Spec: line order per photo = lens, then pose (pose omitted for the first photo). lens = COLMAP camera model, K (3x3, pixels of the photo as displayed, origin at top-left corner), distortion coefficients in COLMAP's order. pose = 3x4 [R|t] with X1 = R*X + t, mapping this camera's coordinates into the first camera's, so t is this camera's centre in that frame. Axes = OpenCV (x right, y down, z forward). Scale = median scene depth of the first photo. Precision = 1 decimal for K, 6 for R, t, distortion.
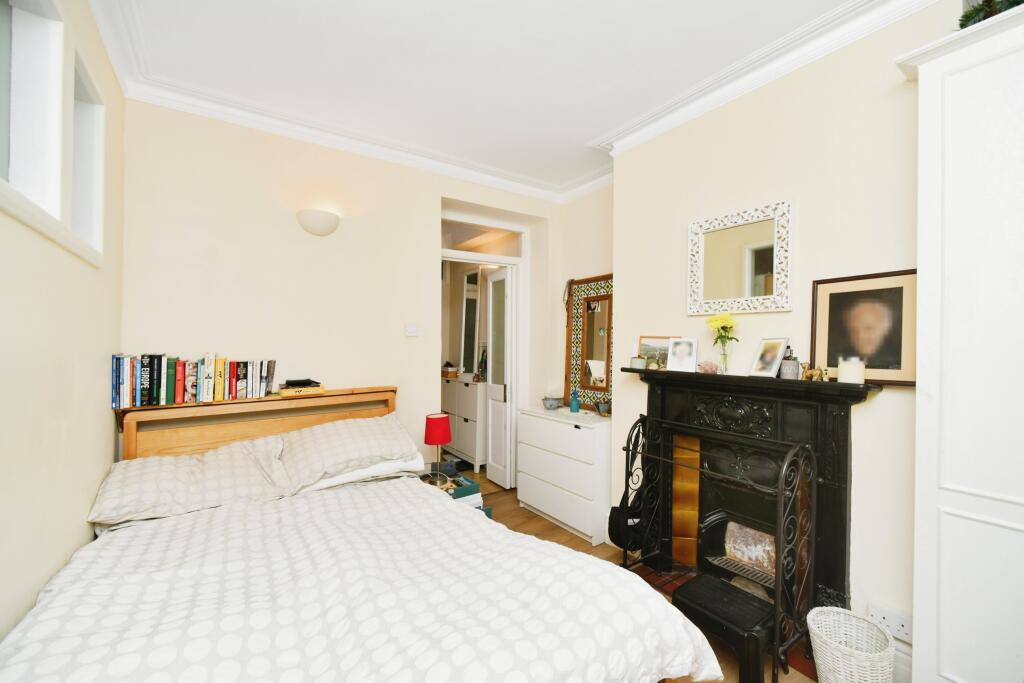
lens RADIAL K [[406.3, 0, 509.2], [0, 406.3, 338.0], [0, 0, 1]] dist [-0.000740, -0.000190]
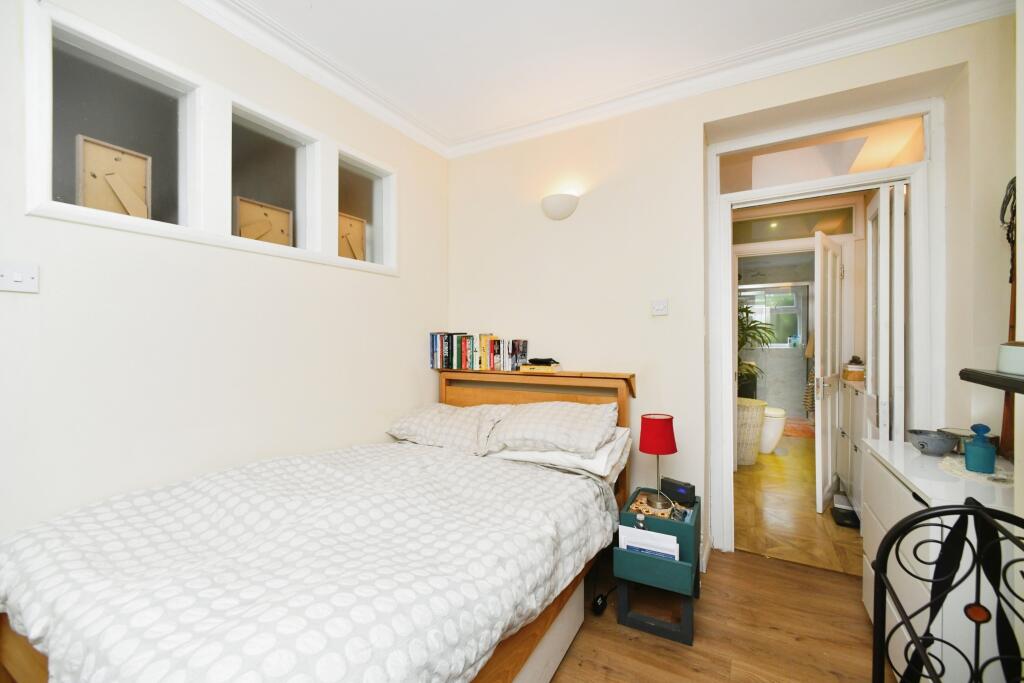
lens RADIAL K [[420.5, 0, 514.2], [0, 420.5, 328.8], [0, 0, 1]] dist [-0.001169, -0.000214]
pose [[0.455045, -0.010788, -0.890403, 0.494587], [0.008955, 0.999931, -0.007538, 0.036042], [0.890423, -0.004544, 0.455111, 0.483273]]
